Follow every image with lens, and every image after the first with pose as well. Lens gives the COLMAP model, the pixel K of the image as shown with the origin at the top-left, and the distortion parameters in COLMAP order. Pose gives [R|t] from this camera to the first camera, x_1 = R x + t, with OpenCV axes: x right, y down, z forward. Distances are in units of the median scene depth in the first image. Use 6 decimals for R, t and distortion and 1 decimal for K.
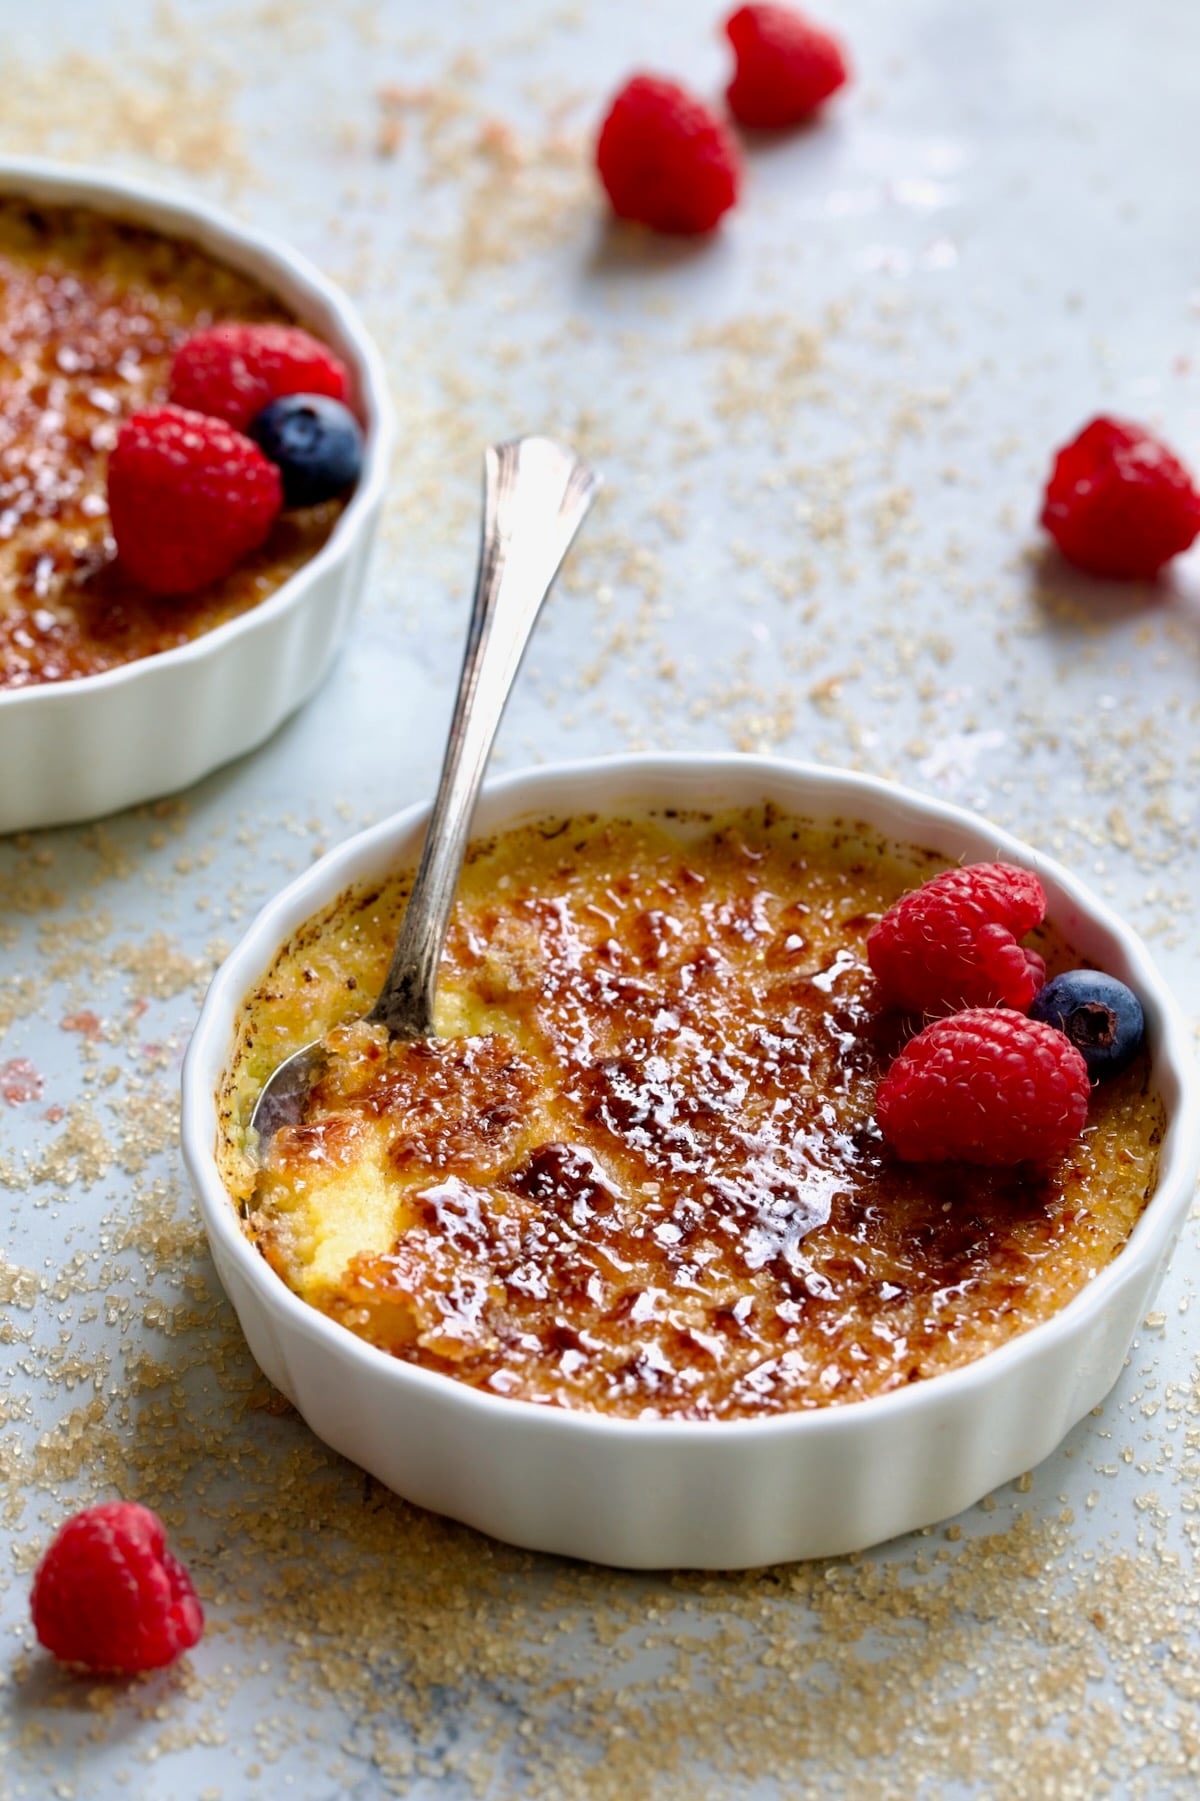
lens RADIAL K [[6491.5, 0, 600.0], [0, 6491.5, 900.5], [0, 0, 1]] dist [0.077555, -2.154072]
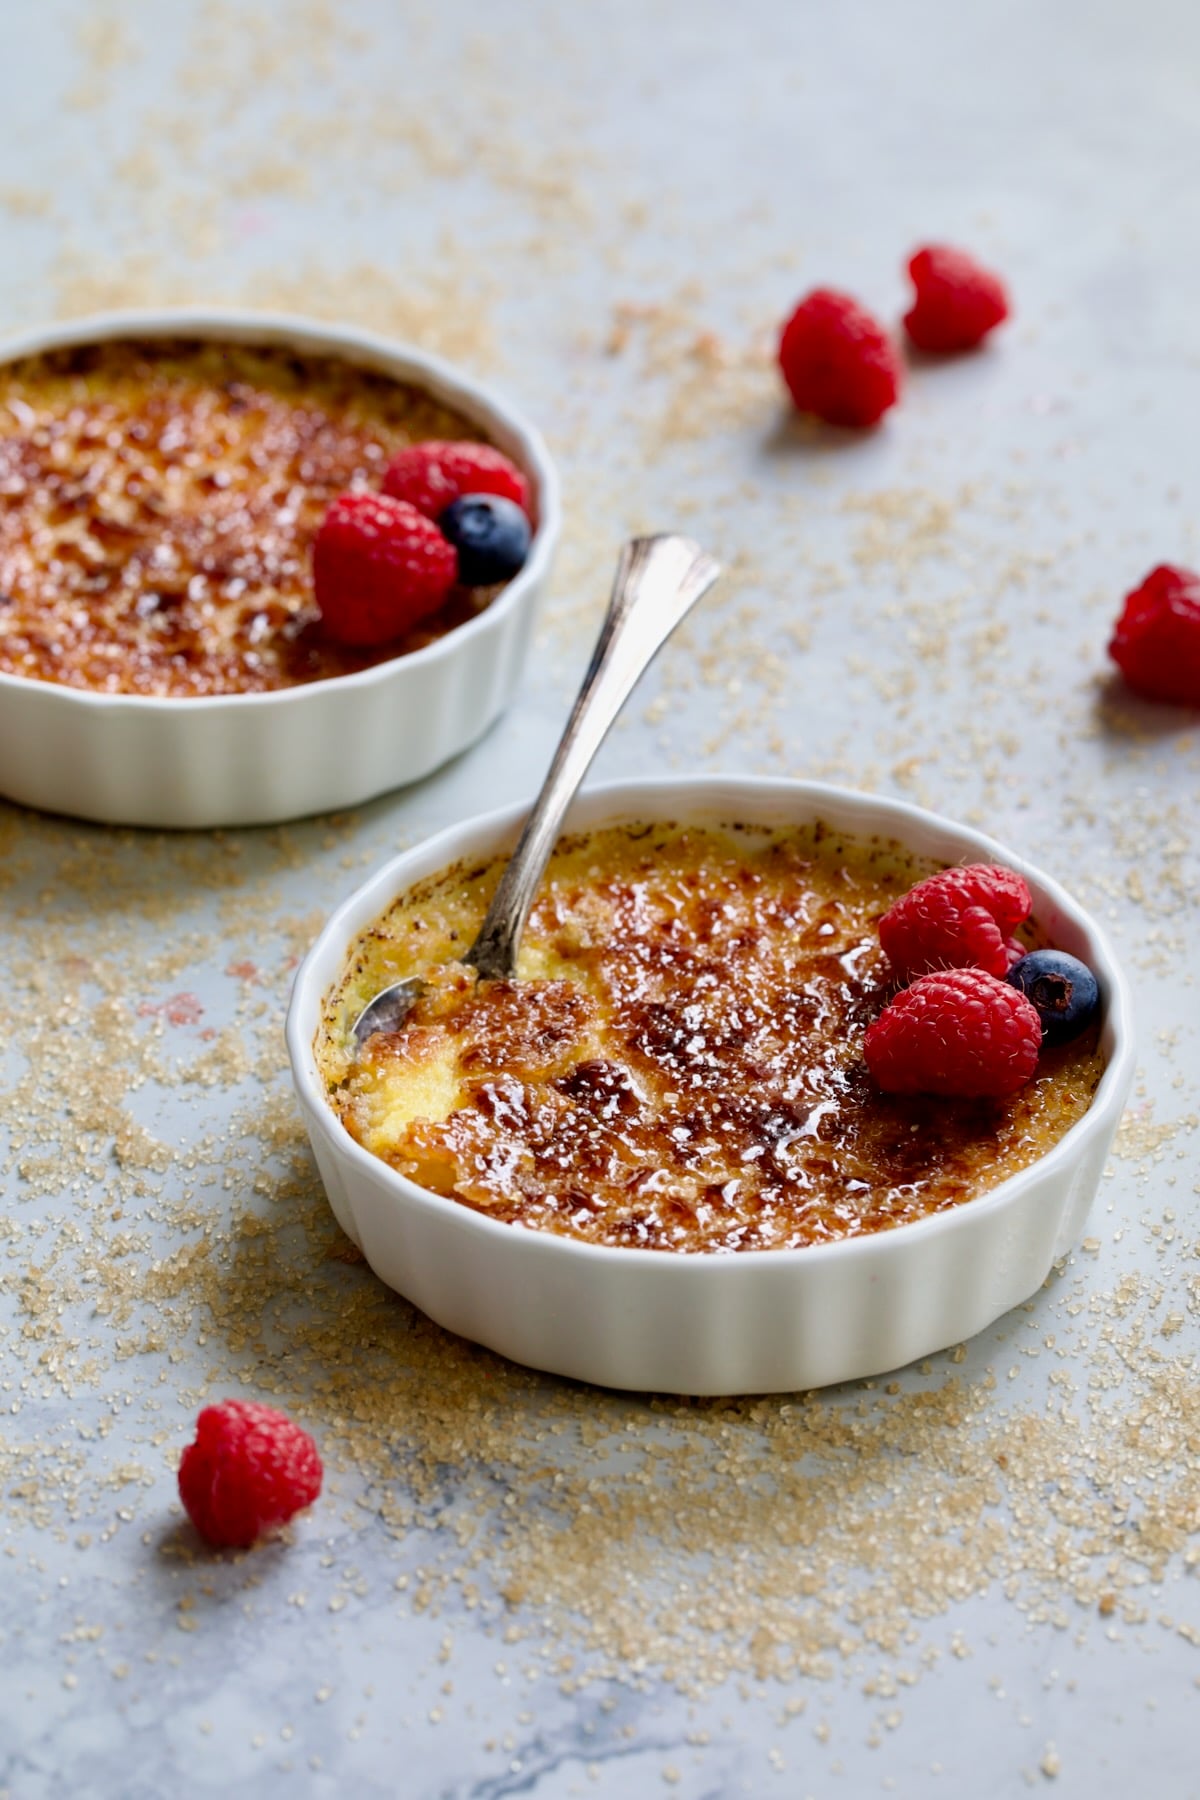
lens RADIAL K [[6487.9, 0, 600.0], [0, 6487.9, 900.0], [0, 0, 1]] dist [0.077555, -2.154072]
pose [[0.990810, 0.058185, -0.122104, 0.129590], [-0.072905, 0.990121, -0.119768, 0.142133], [0.113929, 0.127570, 0.985265, -0.179334]]
